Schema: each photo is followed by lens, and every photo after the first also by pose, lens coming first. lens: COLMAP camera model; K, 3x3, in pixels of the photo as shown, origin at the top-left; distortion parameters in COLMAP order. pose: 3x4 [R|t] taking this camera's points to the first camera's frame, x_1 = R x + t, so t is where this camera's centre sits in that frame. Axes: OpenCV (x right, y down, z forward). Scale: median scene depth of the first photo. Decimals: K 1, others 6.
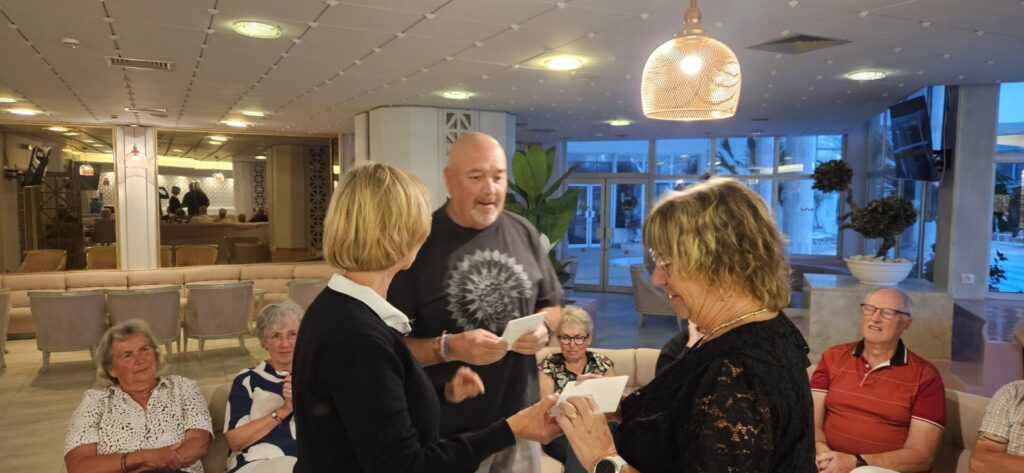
lens RADIAL K [[693.8, 0, 497.1], [0, 693.8, 258.8], [0, 0, 1]] dist [0.004295, -0.002061]
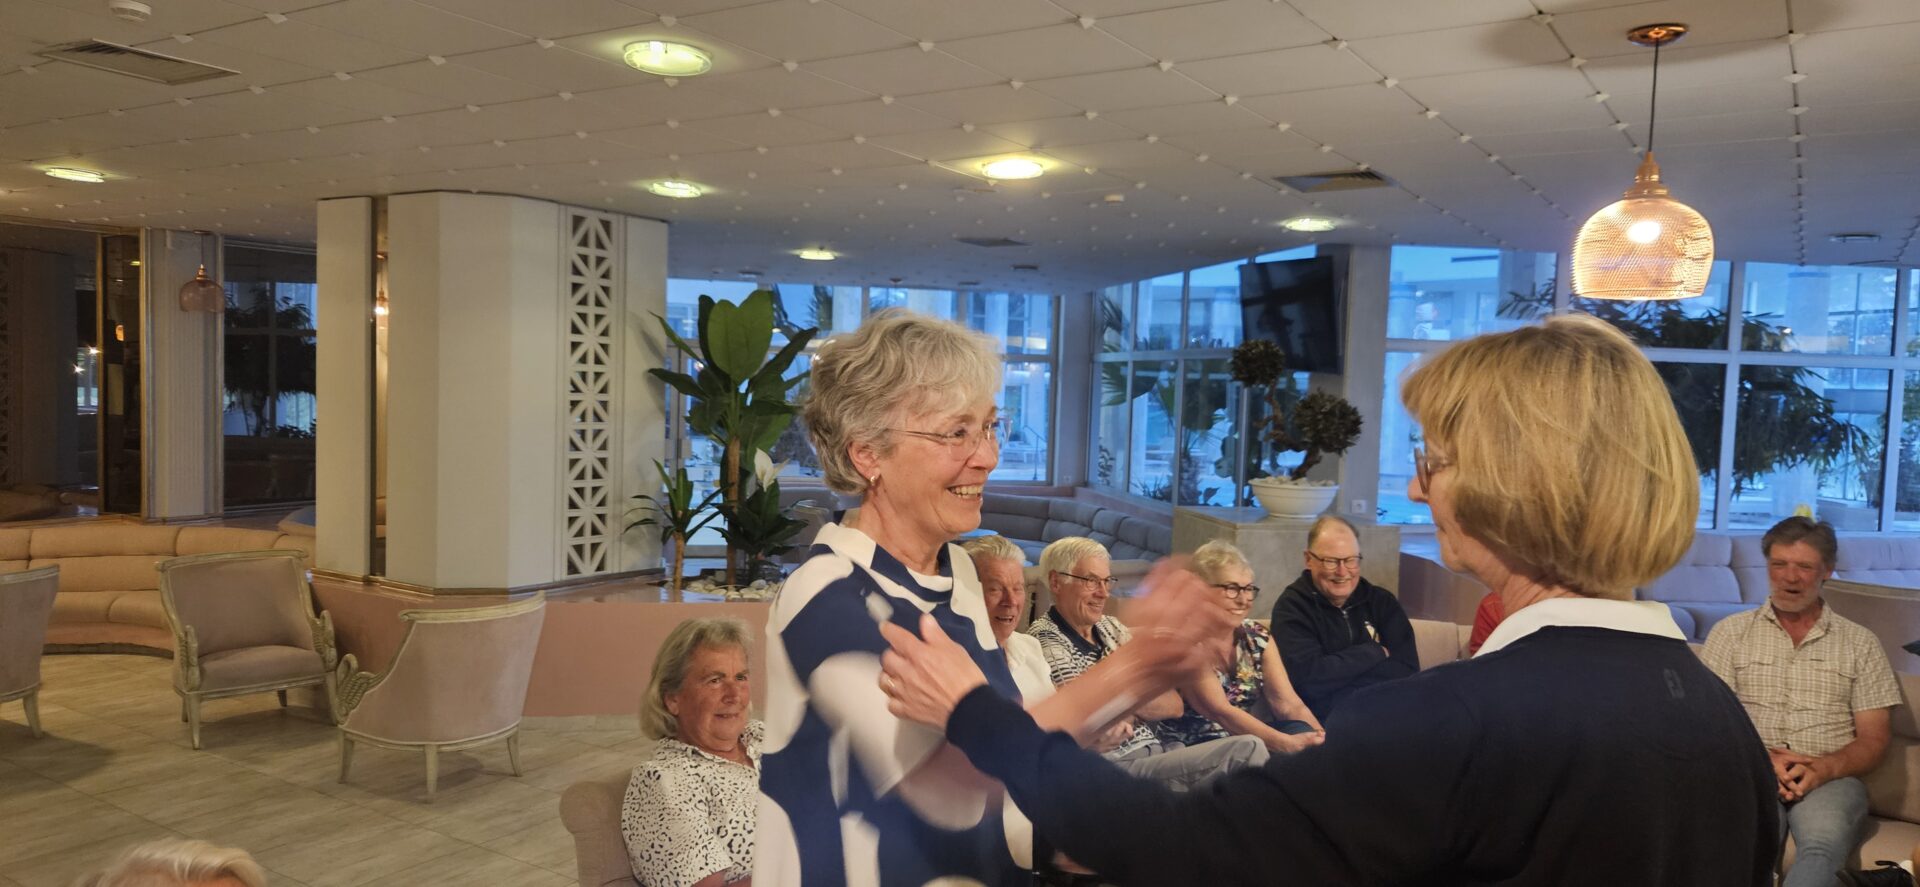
lens RADIAL K [[1300.9, 0, 932.1], [0, 1300.9, 485.4], [0, 0, 1]] dist [0.004295, -0.002061]
pose [[0.855483, -0.019825, 0.517451, -0.299786], [0.024934, 0.999685, -0.002922, -0.000921], [-0.517230, 0.015402, 0.855708, 0.036919]]
